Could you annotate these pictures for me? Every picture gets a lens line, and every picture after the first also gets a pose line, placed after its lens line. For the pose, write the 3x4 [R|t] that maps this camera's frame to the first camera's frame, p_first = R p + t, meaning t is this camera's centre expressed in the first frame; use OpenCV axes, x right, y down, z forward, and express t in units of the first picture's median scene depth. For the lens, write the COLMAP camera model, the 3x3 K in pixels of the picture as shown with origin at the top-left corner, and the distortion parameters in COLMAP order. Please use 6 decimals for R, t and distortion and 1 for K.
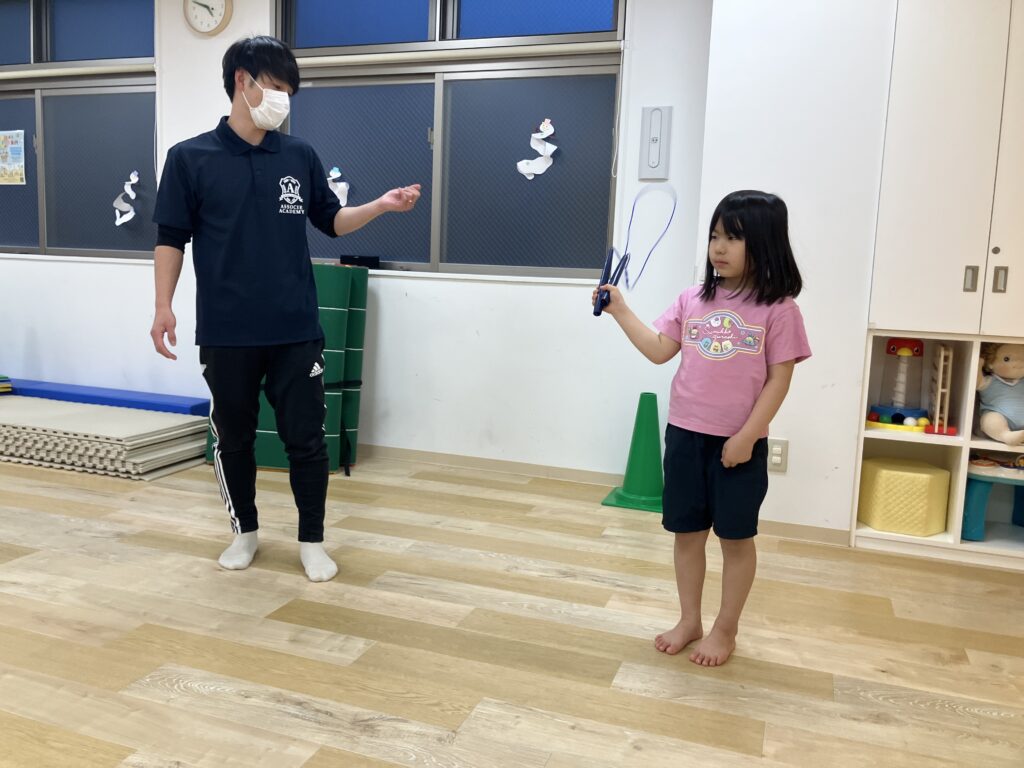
lens RADIAL K [[837.2, 0, 508.2], [0, 837.2, 371.9], [0, 0, 1]] dist [0.002471, 0.001791]
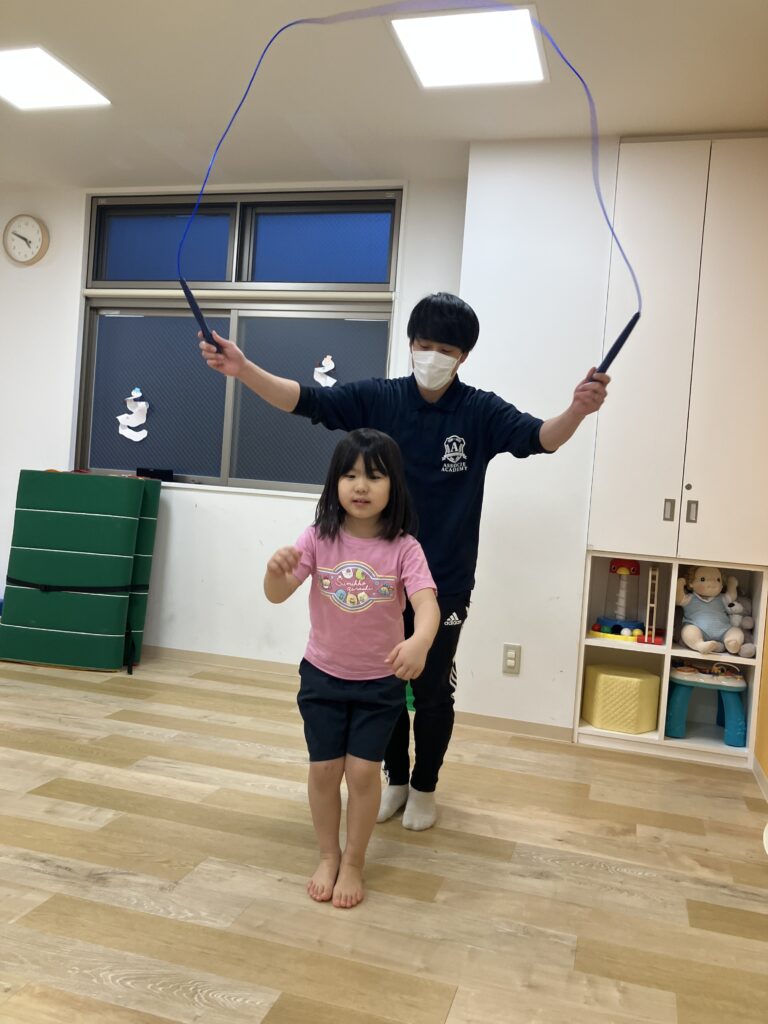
lens RADIAL K [[846.2, 0, 401.2], [0, 846.2, 507.4], [0, 0, 1]] dist [-0.021455, 0.050616]
pose [[0.996887, 0.032420, 0.071873, 0.095295], [-0.025763, 0.995454, -0.091691, 0.003940], [-0.074519, 0.089554, 0.993190, -0.158493]]
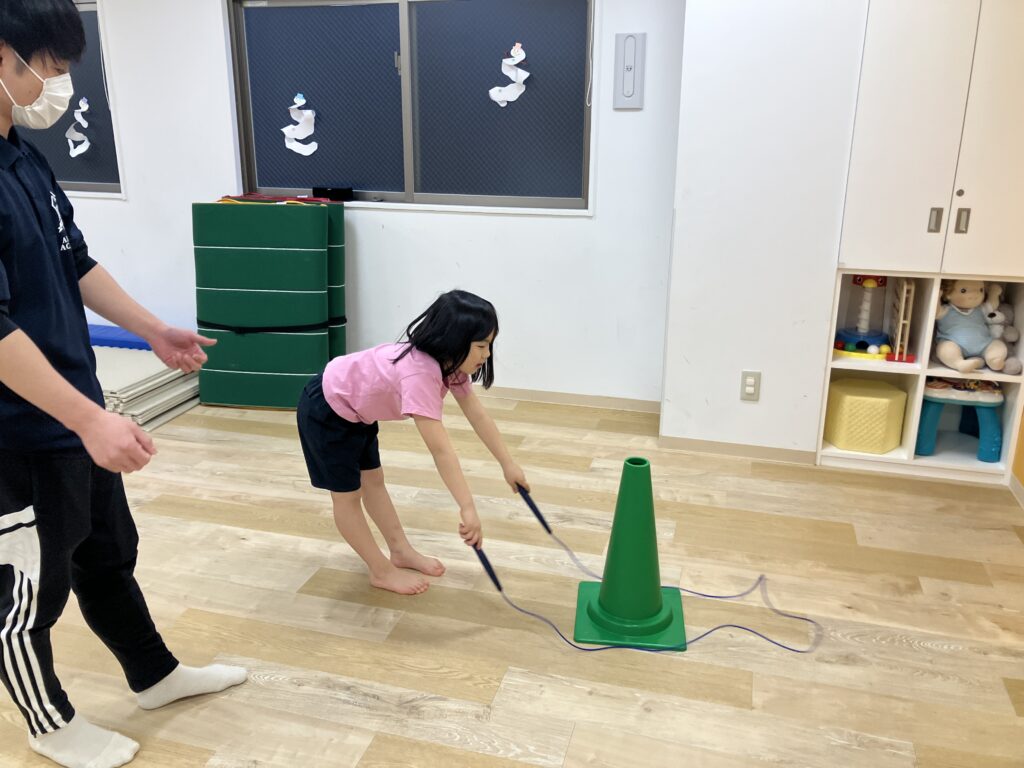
lens RADIAL K [[832.5, 0, 513.6], [0, 832.5, 364.2], [0, 0, 1]] dist [0.000356, 0.011413]
pose [[0.997072, -0.054566, 0.053578, -0.042521], [0.044077, 0.982596, 0.180453, -0.152039], [-0.062492, -0.177563, 0.982123, -0.026067]]
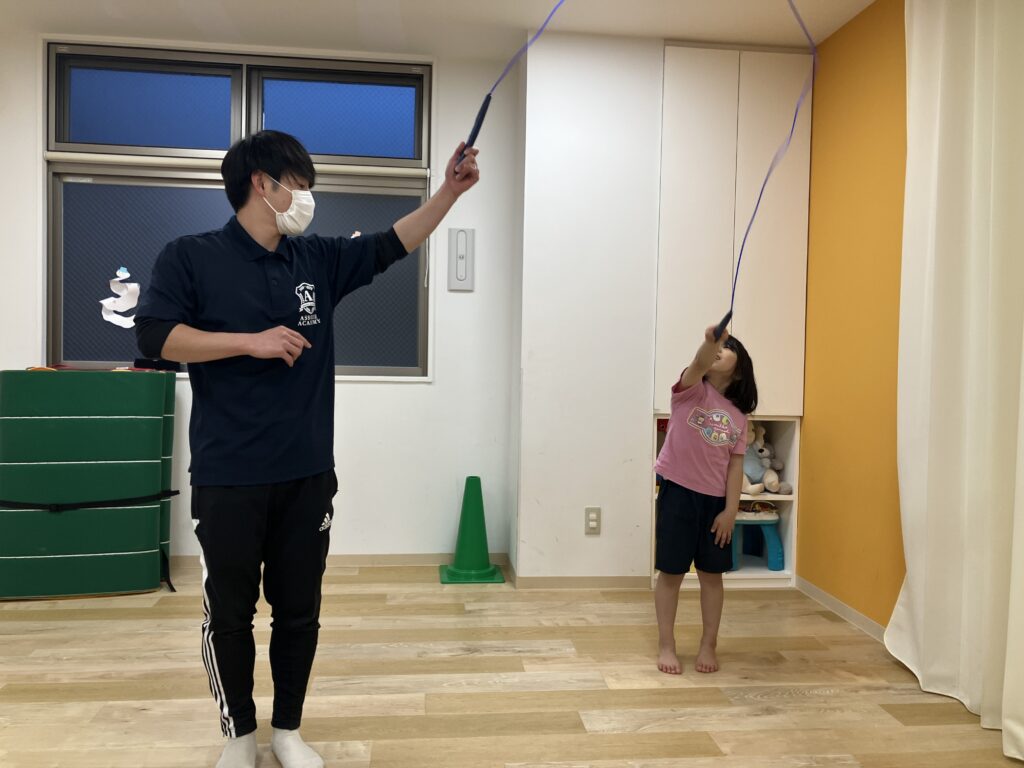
lens RADIAL K [[837.2, 0, 508.2], [0, 837.2, 371.9], [0, 0, 1]] dist [0.002471, 0.001791]
pose [[0.898797, -0.032040, 0.437192, -0.357245], [0.066054, 0.995837, -0.062816, -0.054804], [-0.433360, 0.085337, 0.897172, -0.060383]]
